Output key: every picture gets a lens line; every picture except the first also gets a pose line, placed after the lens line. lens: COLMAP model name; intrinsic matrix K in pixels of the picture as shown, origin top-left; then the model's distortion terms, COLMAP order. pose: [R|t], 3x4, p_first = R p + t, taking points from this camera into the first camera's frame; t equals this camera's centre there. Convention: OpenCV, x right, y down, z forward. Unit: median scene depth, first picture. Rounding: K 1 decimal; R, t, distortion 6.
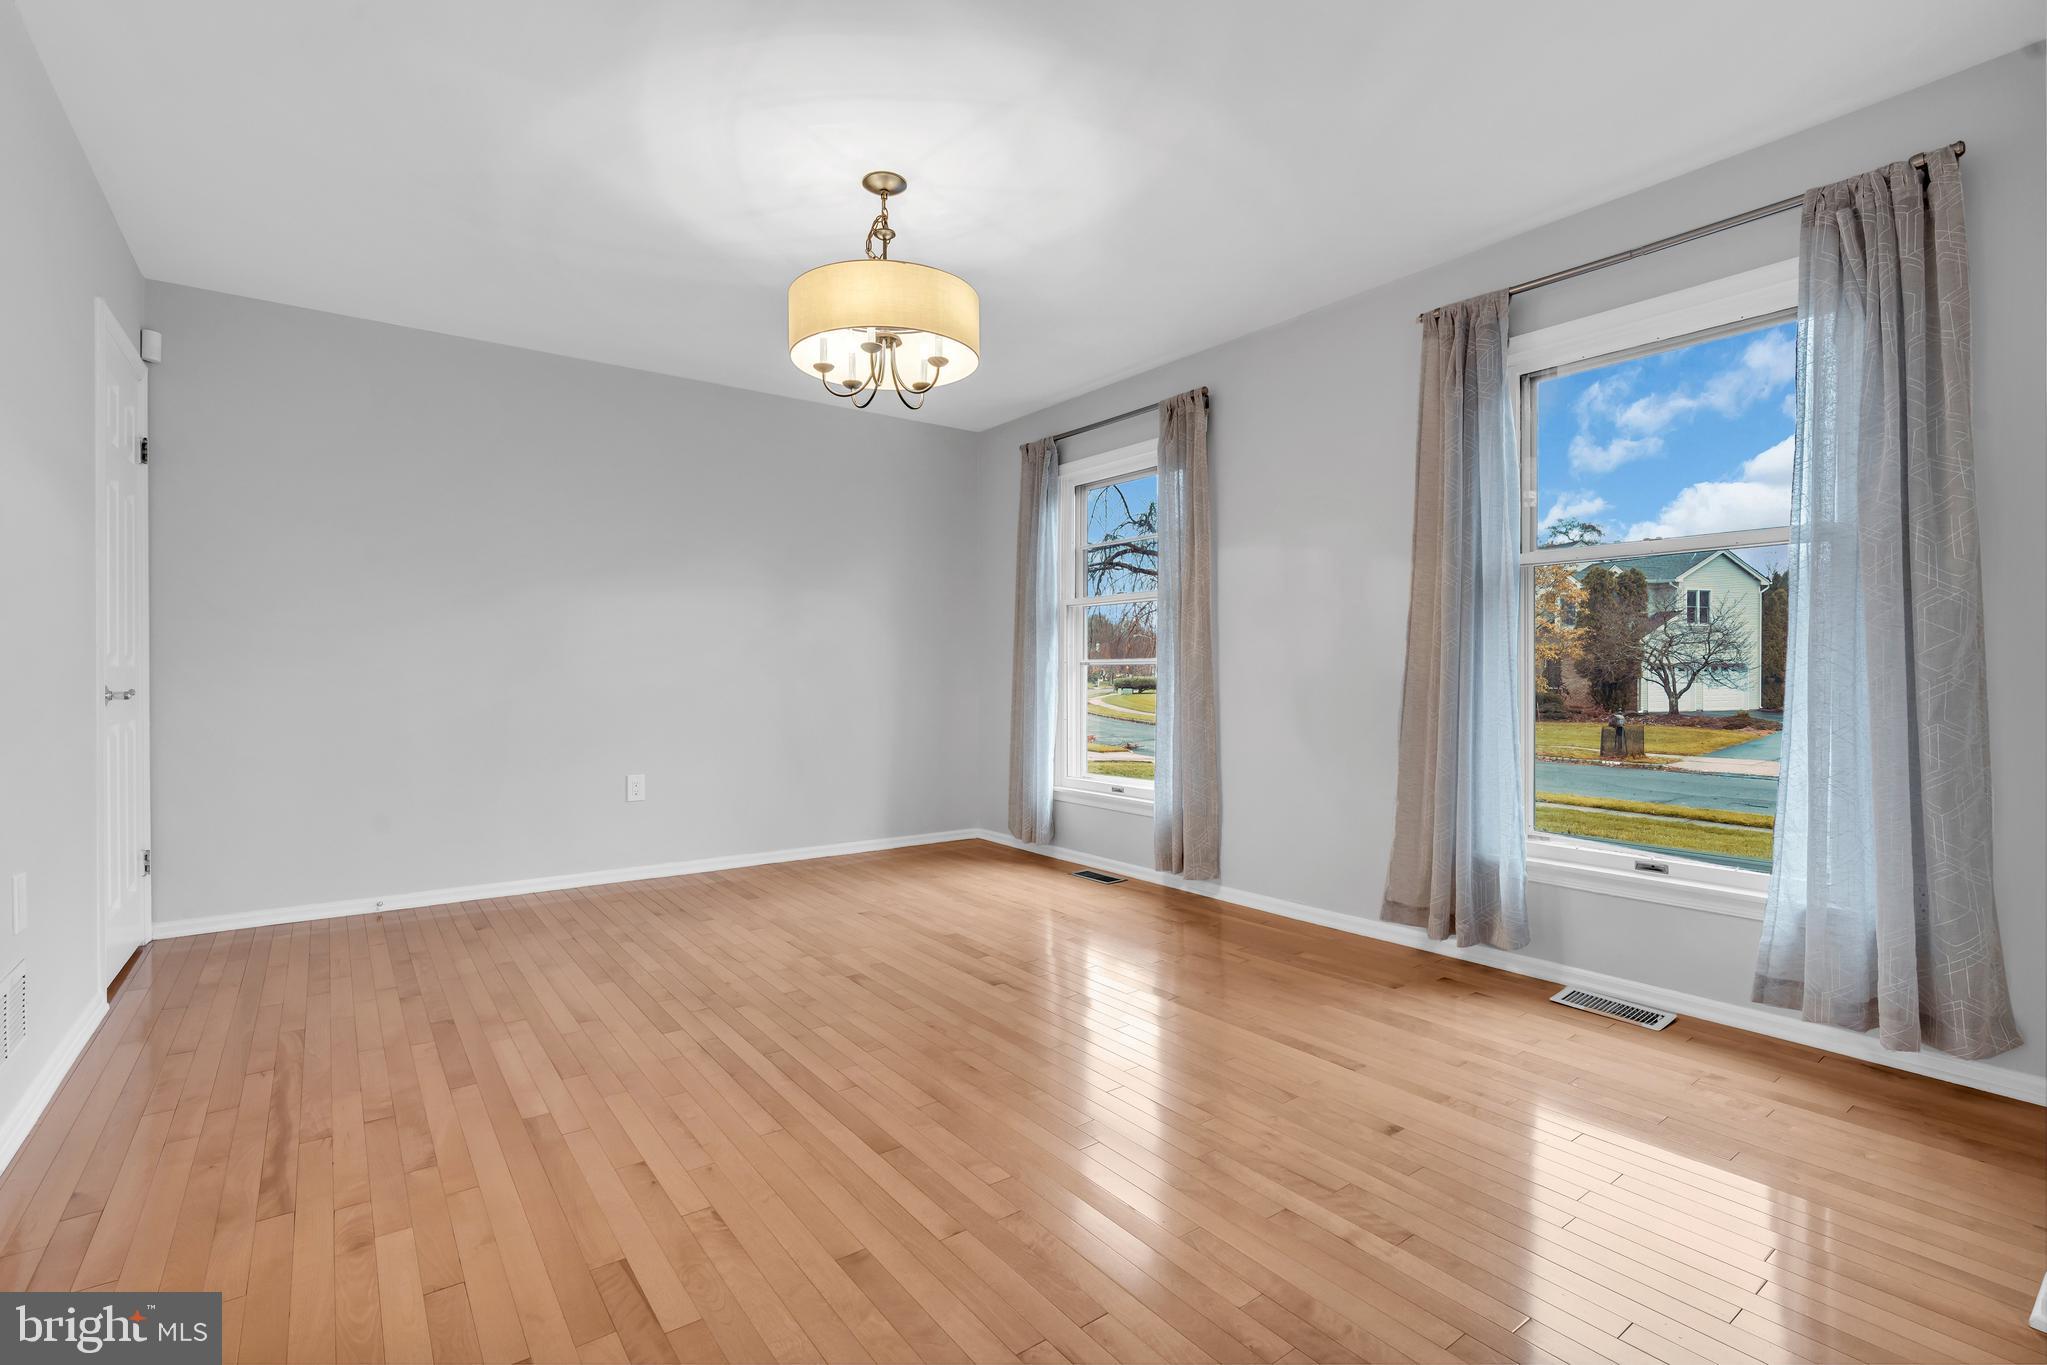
lens RADIAL K [[944.5, 0, 1024.0], [0, 944.5, 679.7], [0, 0, 1]] dist [-0.001704, 0.000611]
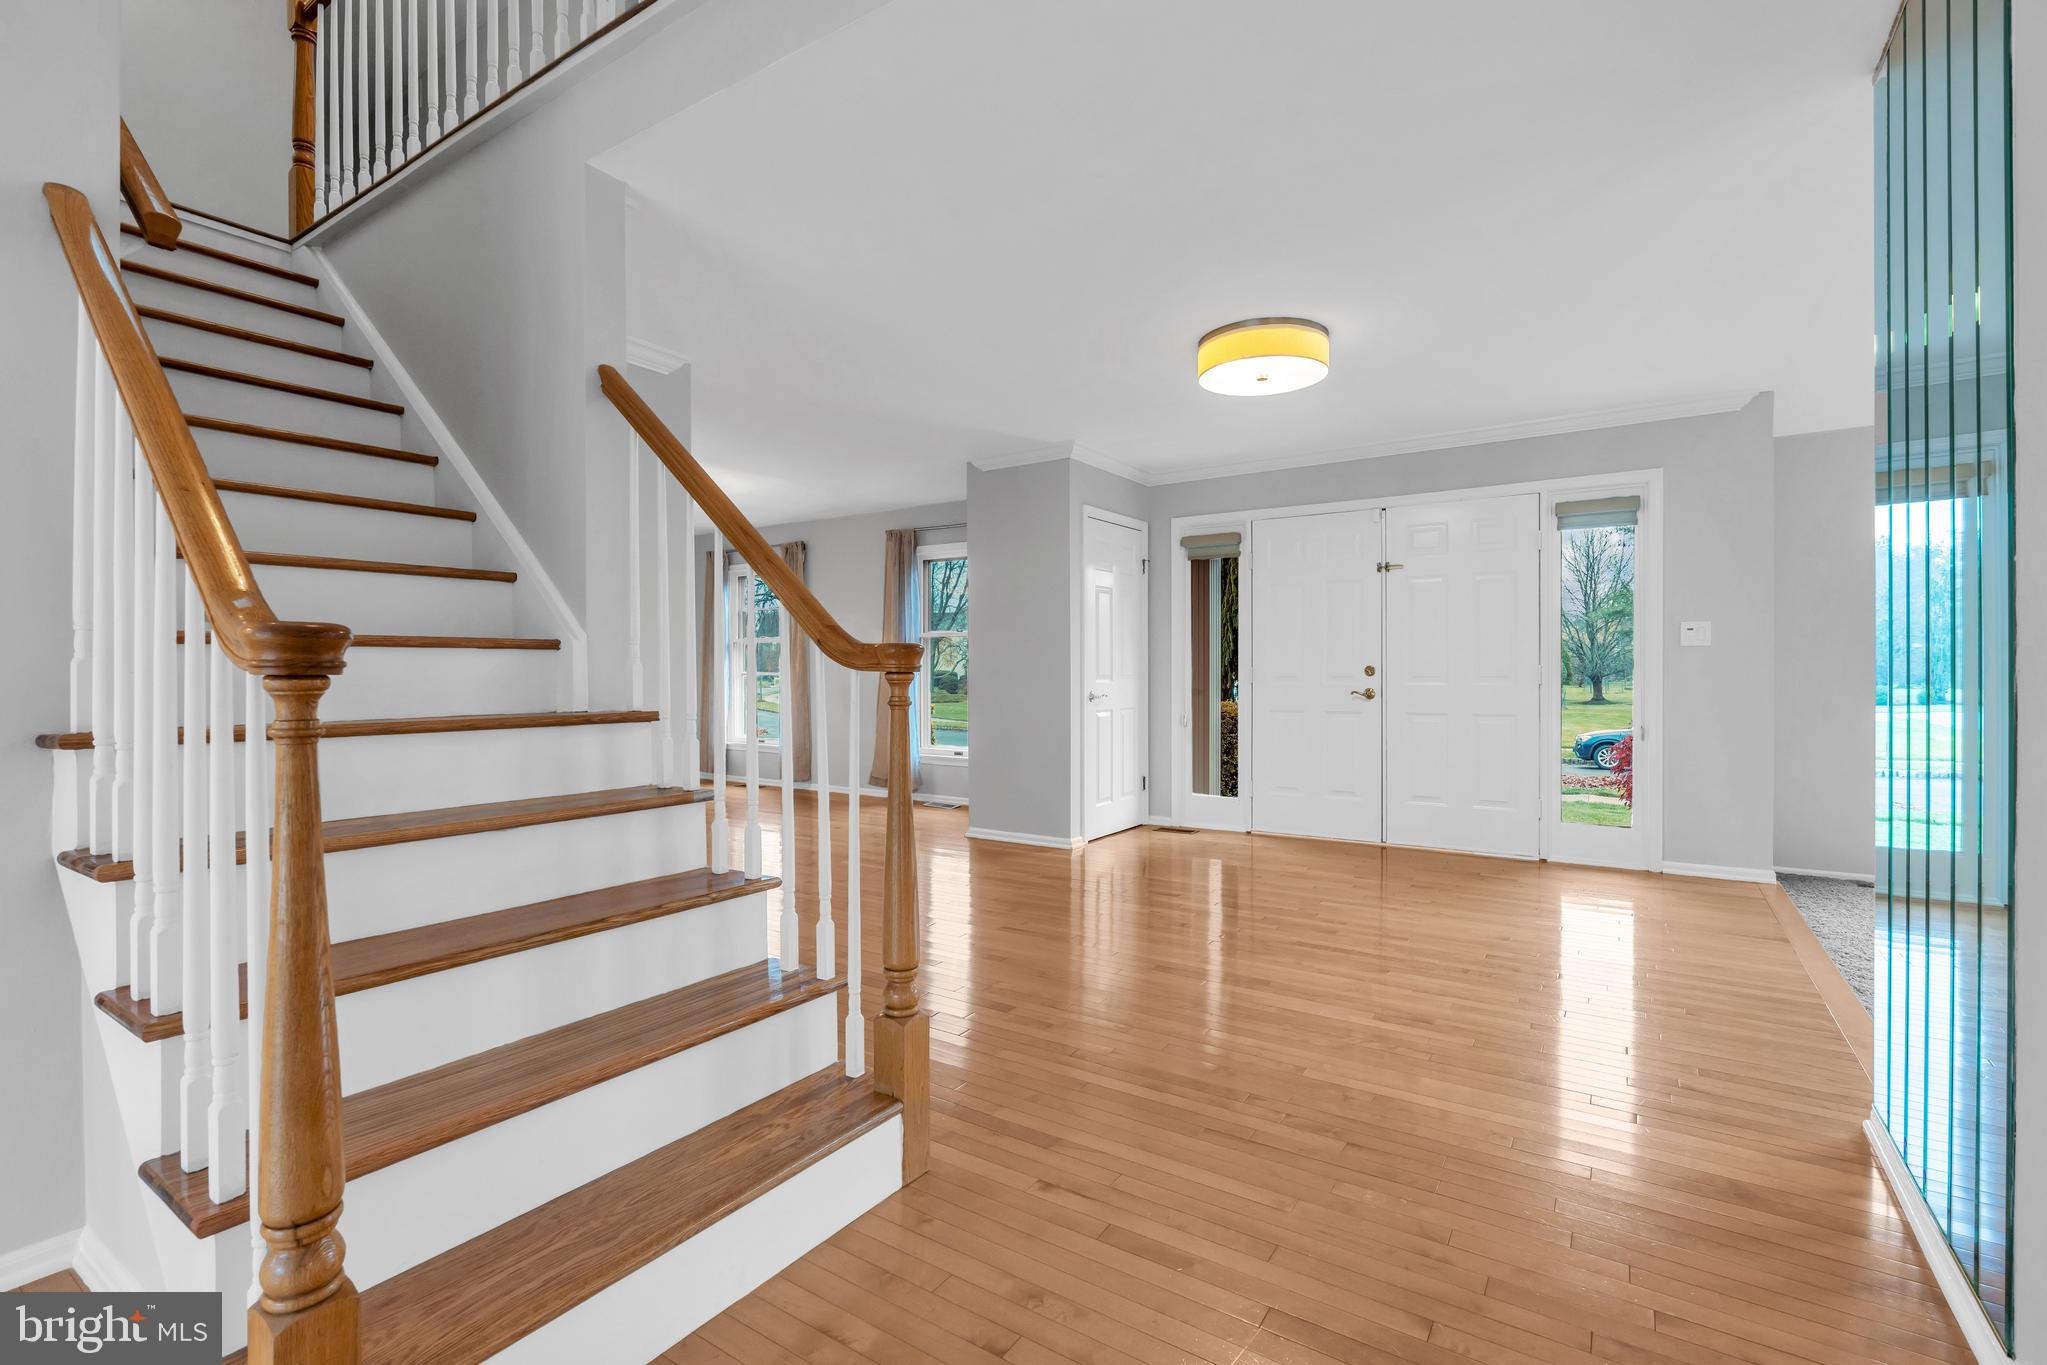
lens RADIAL K [[914.3, 0, 1011.4], [0, 914.3, 674.4], [0, 0, 1]] dist [-0.000134, 0.000575]
pose [[0.944940, -0.003583, 0.327224, -0.040804], [0.004494, 0.999988, -0.002029, -0.017966], [-0.327212, 0.003388, 0.944945, -1.346546]]
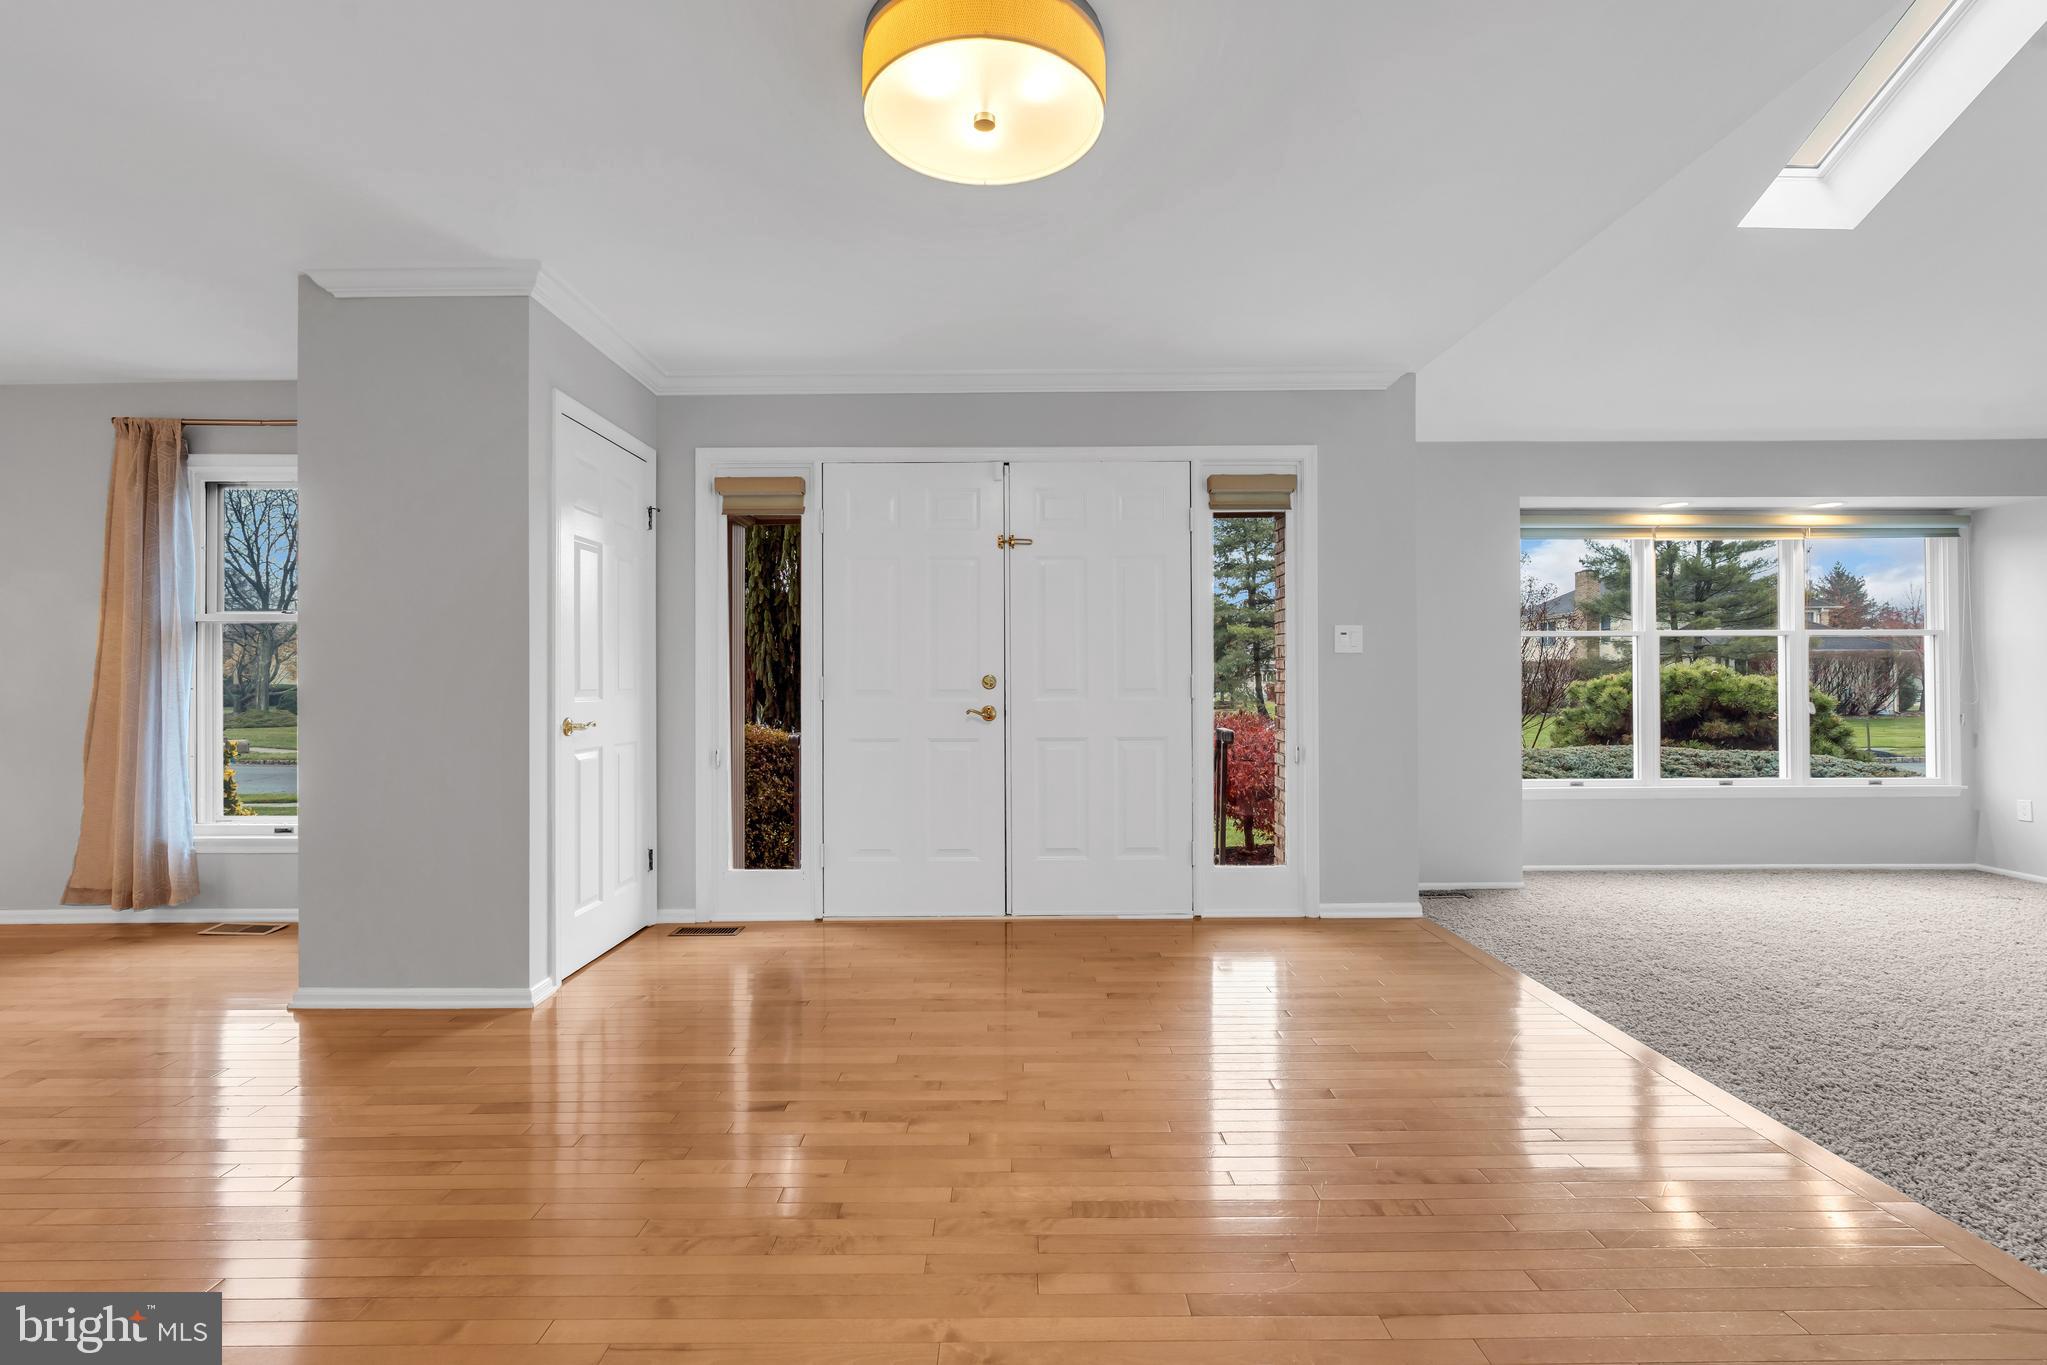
lens RADIAL K [[914.3, 0, 1011.4], [0, 914.3, 674.4], [0, 0, 1]] dist [-0.000134, 0.000575]
pose [[0.599234, 0.006173, 0.800550, 0.170245], [0.008132, 0.999872, -0.013798, -0.017870], [-0.800533, 0.014779, 0.599107, -0.716198]]
